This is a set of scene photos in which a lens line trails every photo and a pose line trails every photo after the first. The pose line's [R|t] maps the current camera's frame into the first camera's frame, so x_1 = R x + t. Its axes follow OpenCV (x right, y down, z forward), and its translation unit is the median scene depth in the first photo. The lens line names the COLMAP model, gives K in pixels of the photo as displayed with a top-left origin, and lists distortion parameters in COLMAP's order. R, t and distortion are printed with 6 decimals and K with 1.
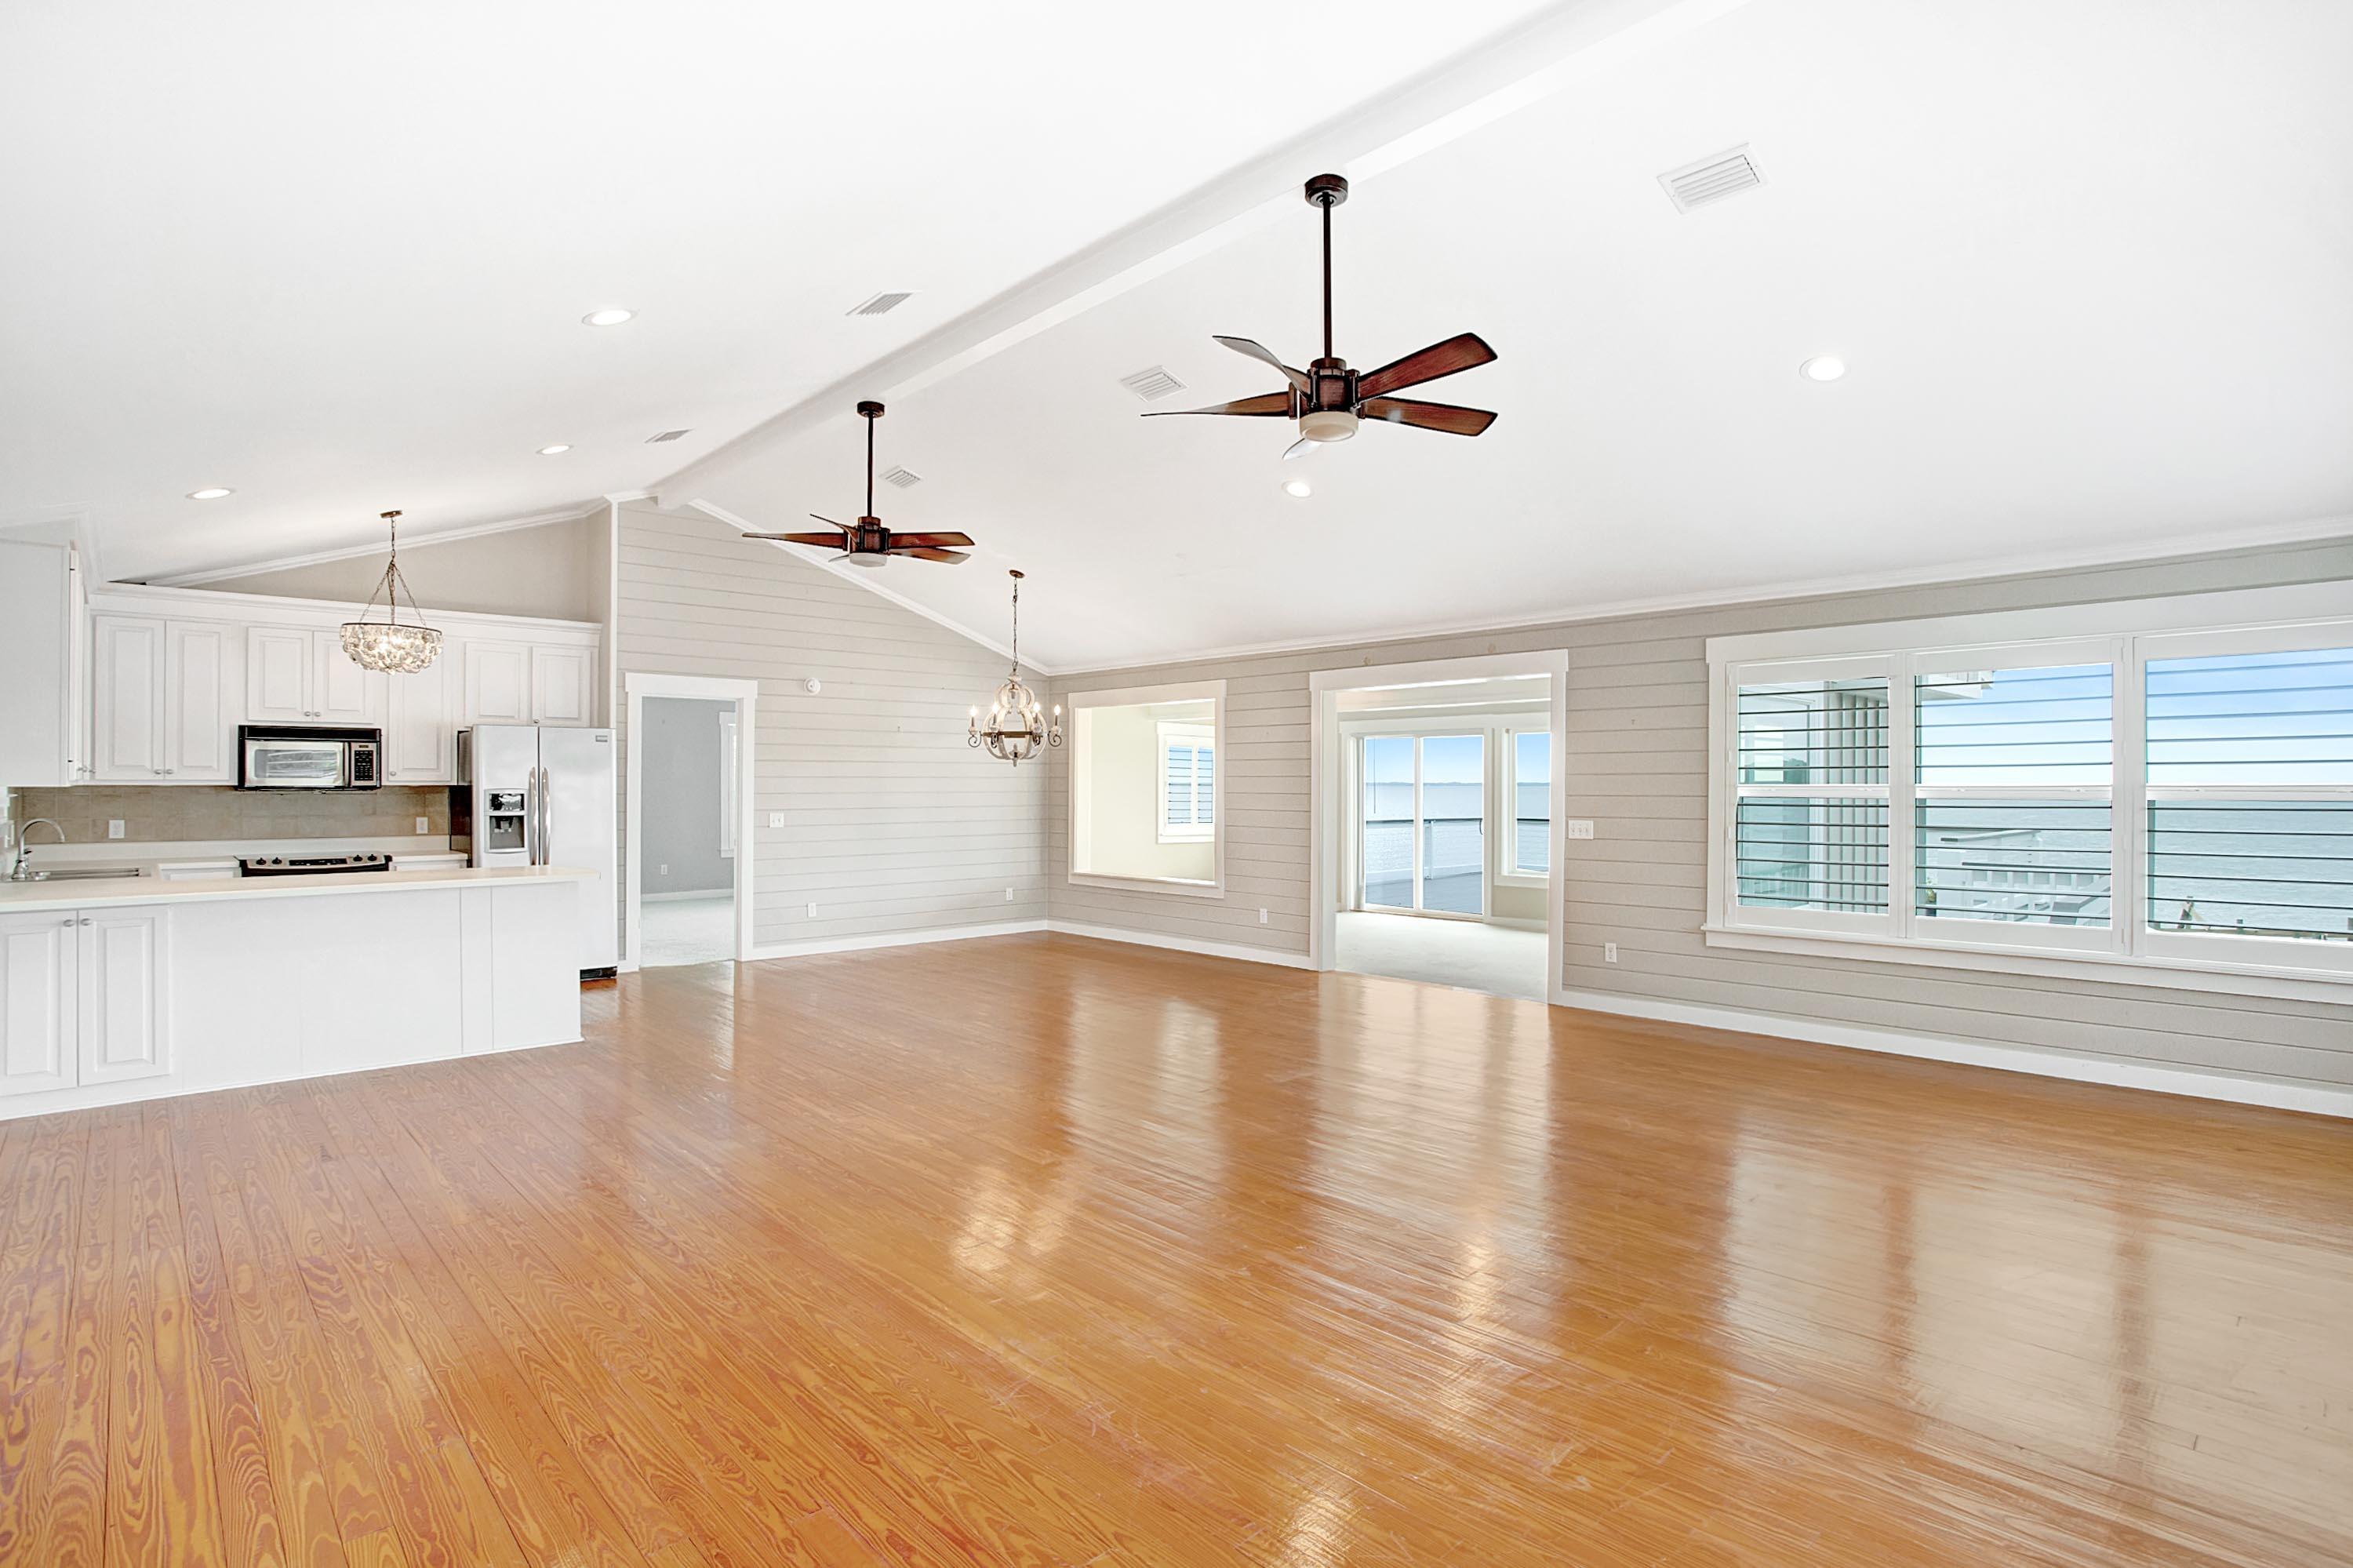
lens RADIAL K [[1202.0, 0, 1169.8], [0, 1202.0, 778.3], [0, 0, 1]] dist [-0.000040, 0.000261]
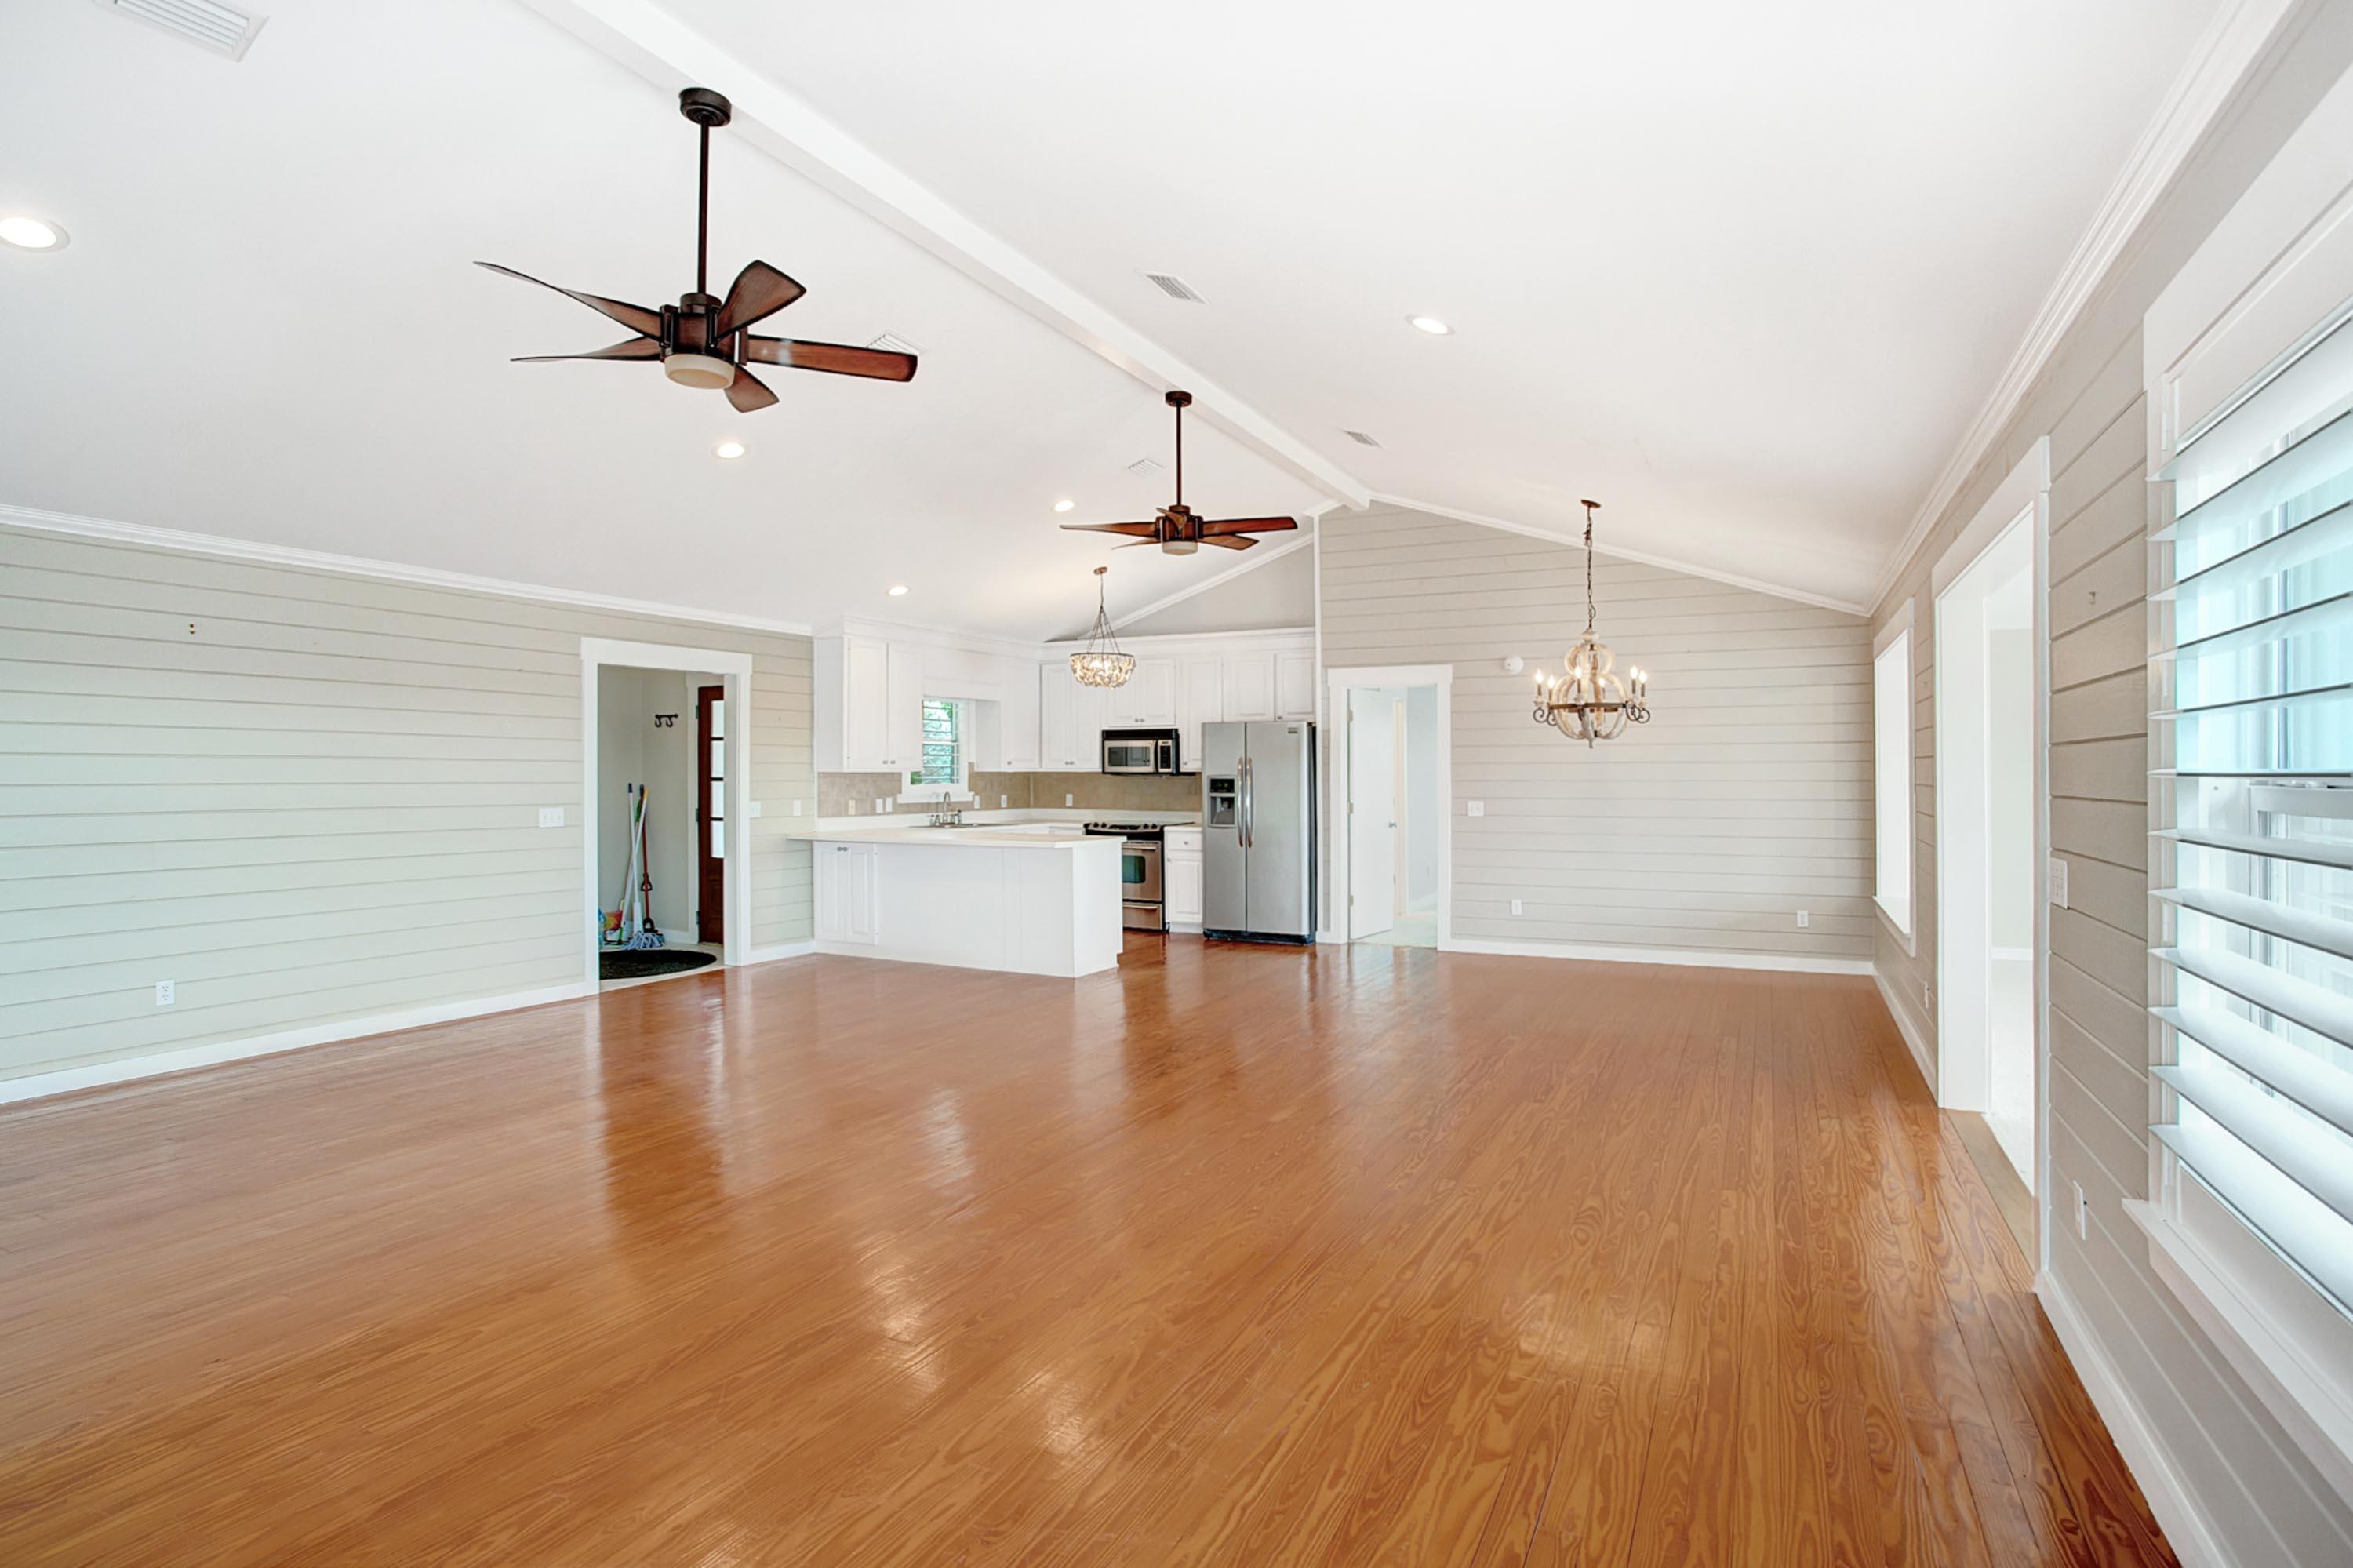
lens RADIAL K [[1202.0, 0, 1169.8], [0, 1202.0, 778.3], [0, 0, 1]] dist [-0.000040, 0.000261]
pose [[0.382040, 0.004945, -0.924133, 0.570258], [0.004689, 0.999962, 0.007289, 0.003156], [0.924134, -0.007118, 0.382003, 0.503874]]
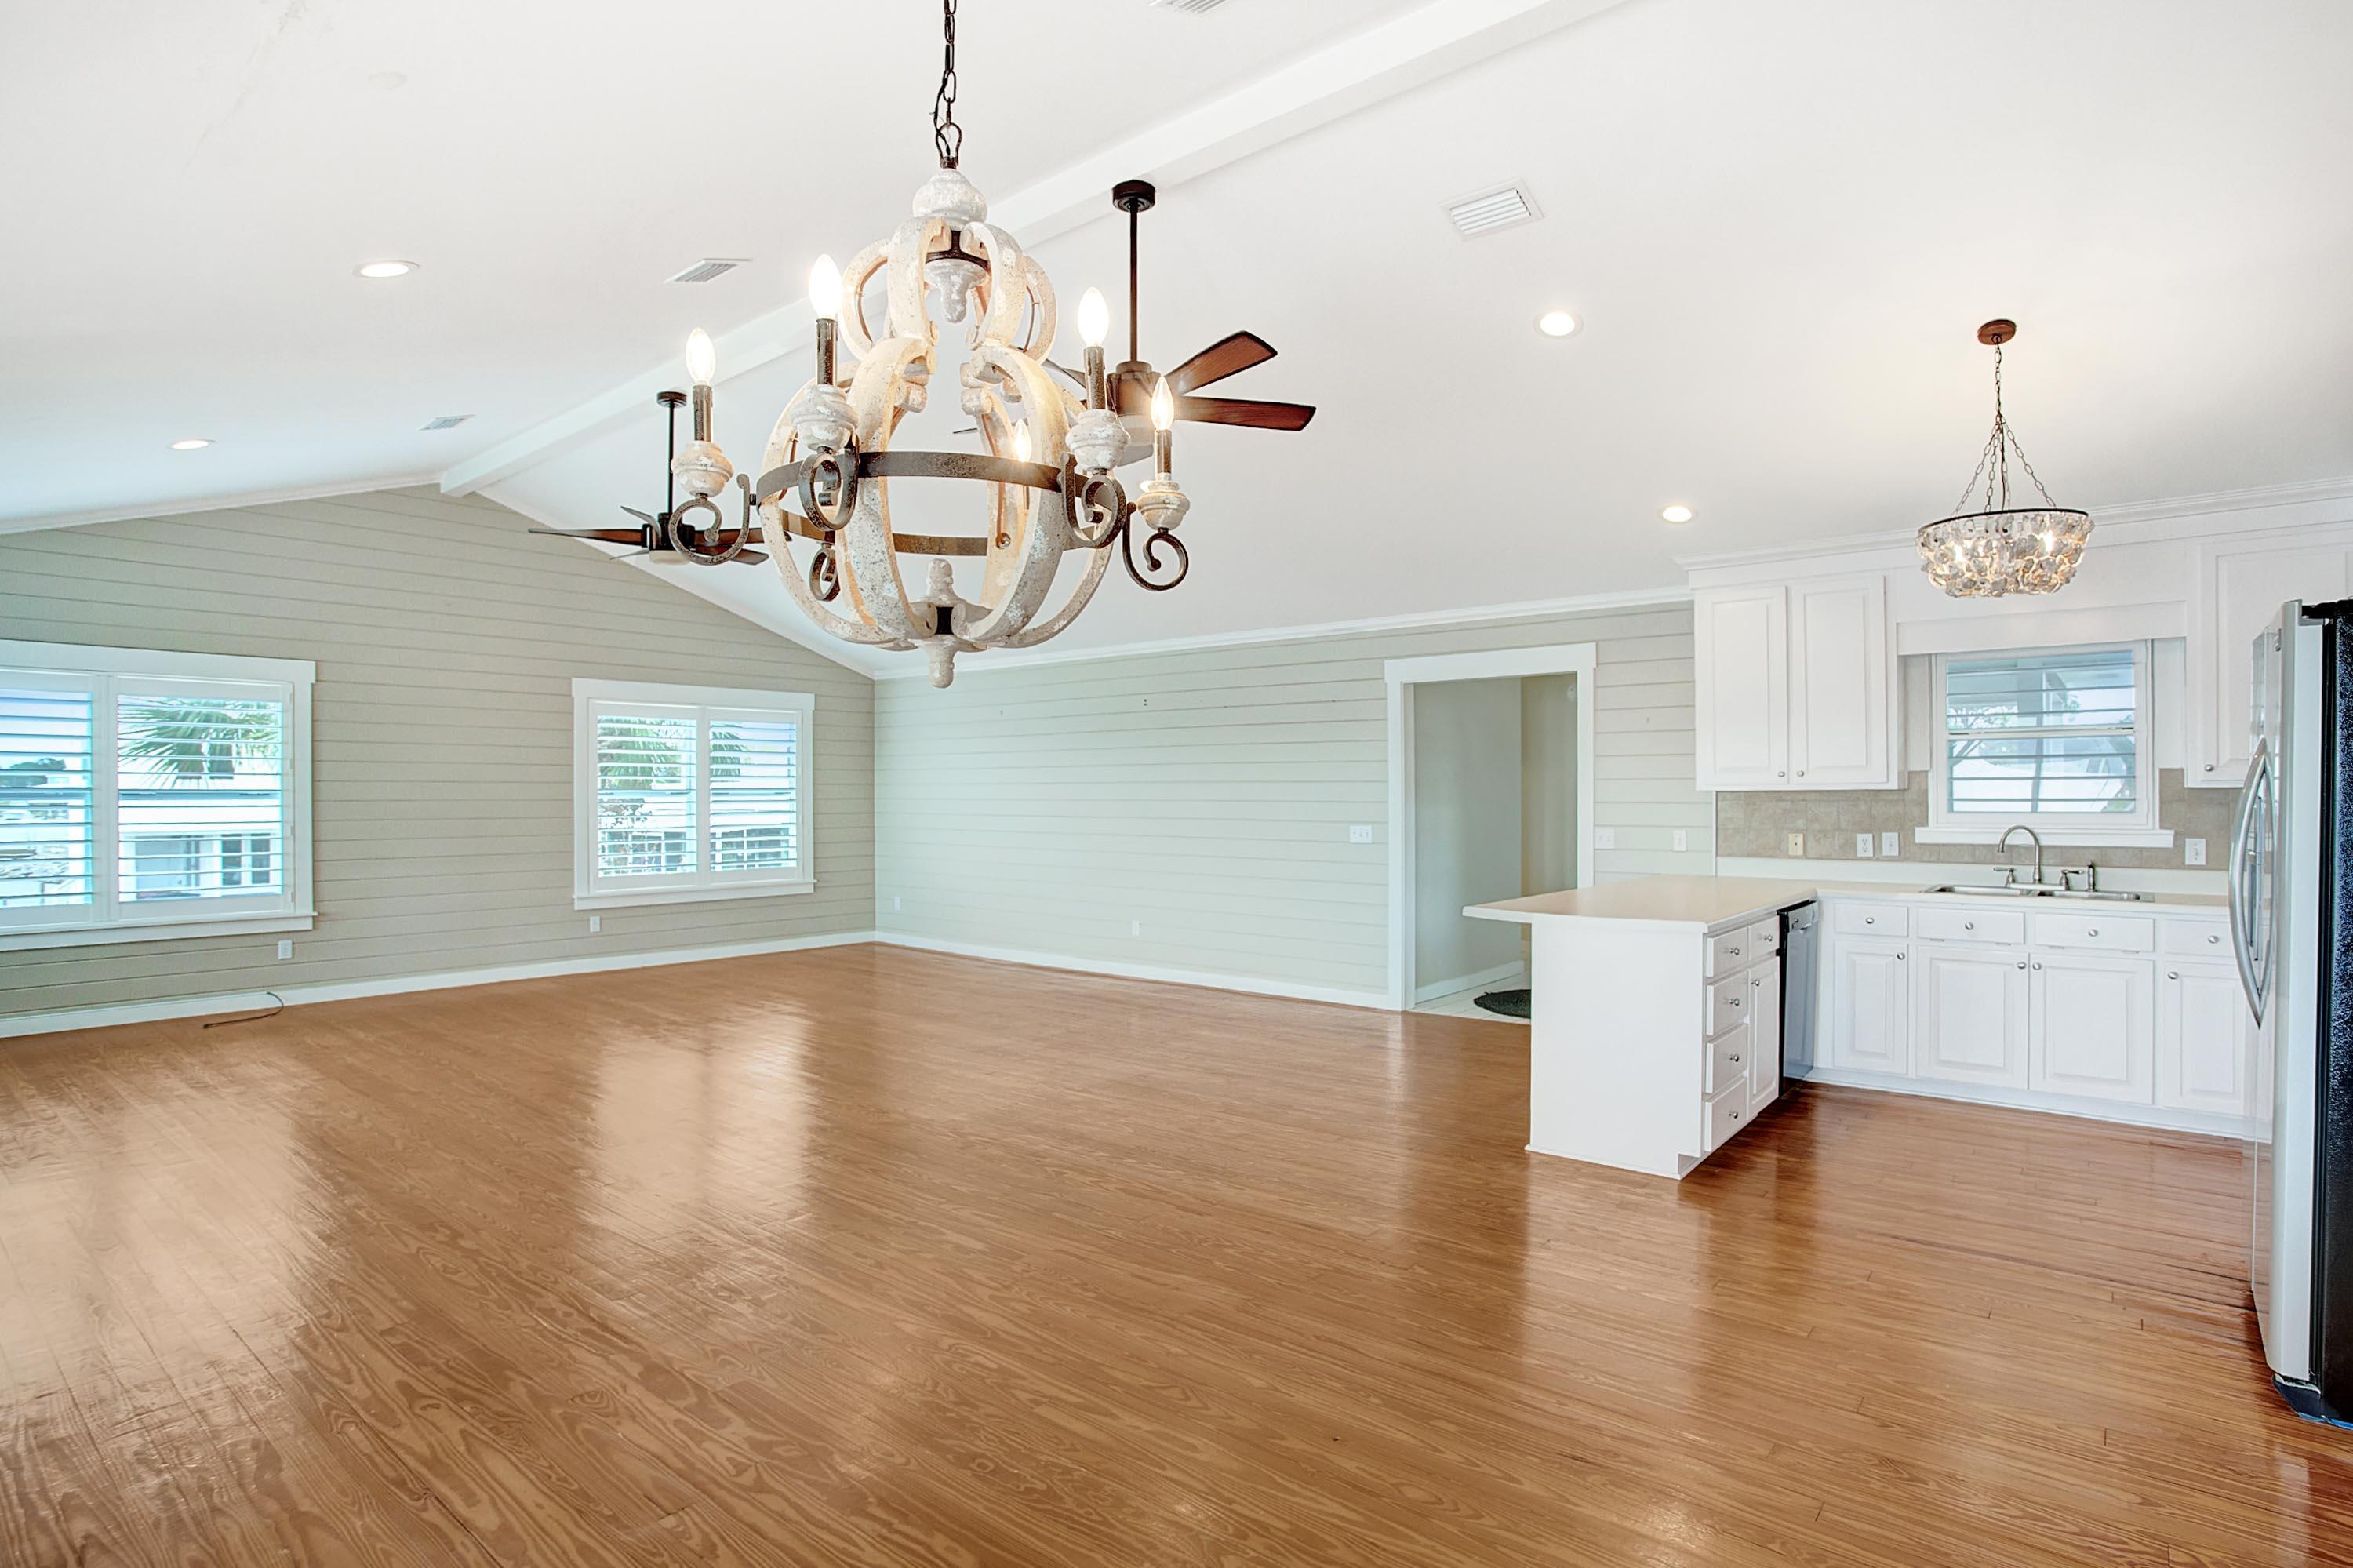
lens RADIAL K [[1243.3, 0, 1176.5], [0, 1243.3, 784.0], [0, 0, 1]] dist [-0.002351, -0.000185]
pose [[-0.987258, 0.002732, -0.159107, -0.131281], [0.005094, 0.999883, -0.014439, 0.010267], [0.159049, -0.015066, -0.987156, 1.370879]]
